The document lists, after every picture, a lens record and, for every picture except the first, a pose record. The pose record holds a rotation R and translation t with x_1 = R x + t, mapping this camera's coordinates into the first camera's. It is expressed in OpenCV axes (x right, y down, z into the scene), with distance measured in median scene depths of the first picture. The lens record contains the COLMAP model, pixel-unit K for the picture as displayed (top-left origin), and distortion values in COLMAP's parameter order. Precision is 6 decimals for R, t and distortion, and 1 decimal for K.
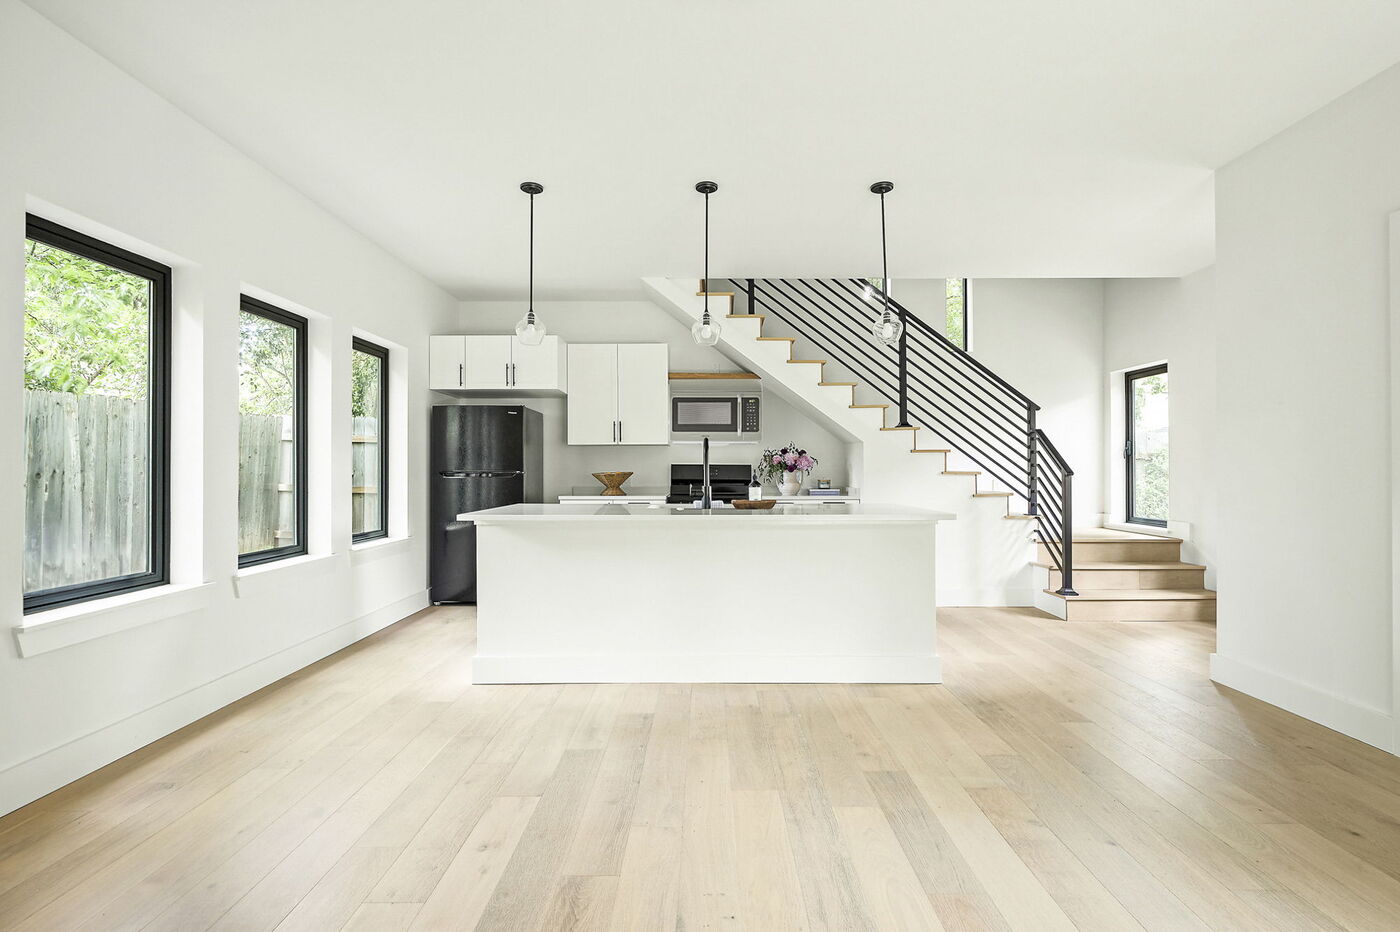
lens RADIAL K [[660.9, 0, 713.3], [0, 660.9, 471.6], [0, 0, 1]] dist [0.001260, 0.000210]
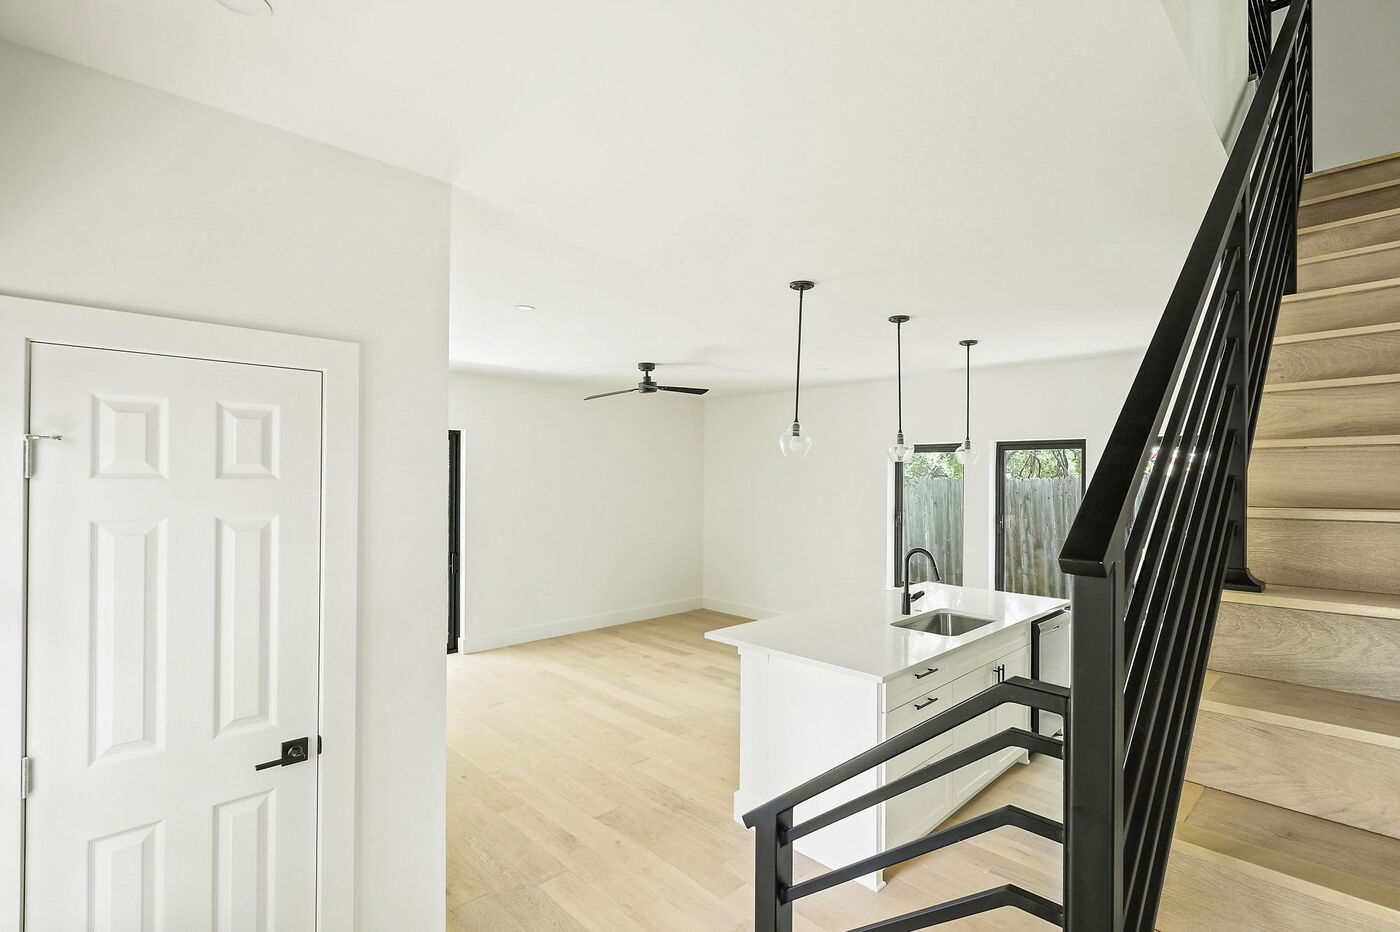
lens RADIAL K [[660.9, 0, 713.3], [0, 660.9, 471.6], [0, 0, 1]] dist [0.001260, 0.000210]
pose [[-0.720495, -0.005147, -0.693441, 0.655745], [-0.005960, 0.999981, -0.001230, -0.116066], [0.693434, 0.003247, -0.720513, 1.058146]]
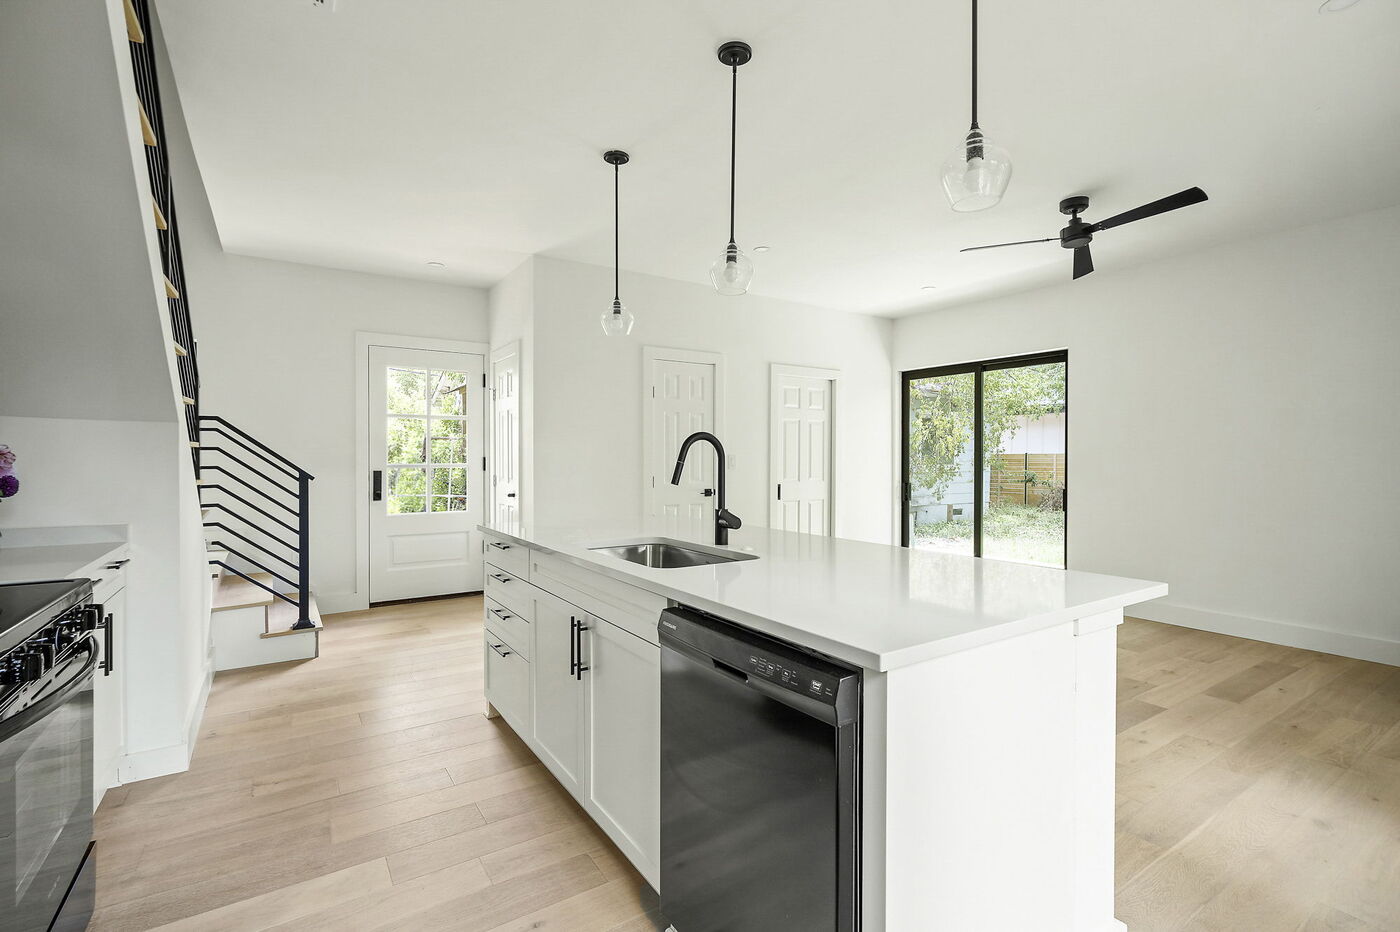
lens RADIAL K [[655.8, 0, 716.7], [0, 655.8, 469.4], [0, 0, 1]] dist [0.001735, 0.000284]
pose [[-0.571260, -0.011893, 0.820683, -0.369108], [-0.003219, 0.999920, 0.012250, -0.017396], [-0.820763, 0.004356, -0.571252, 0.939515]]
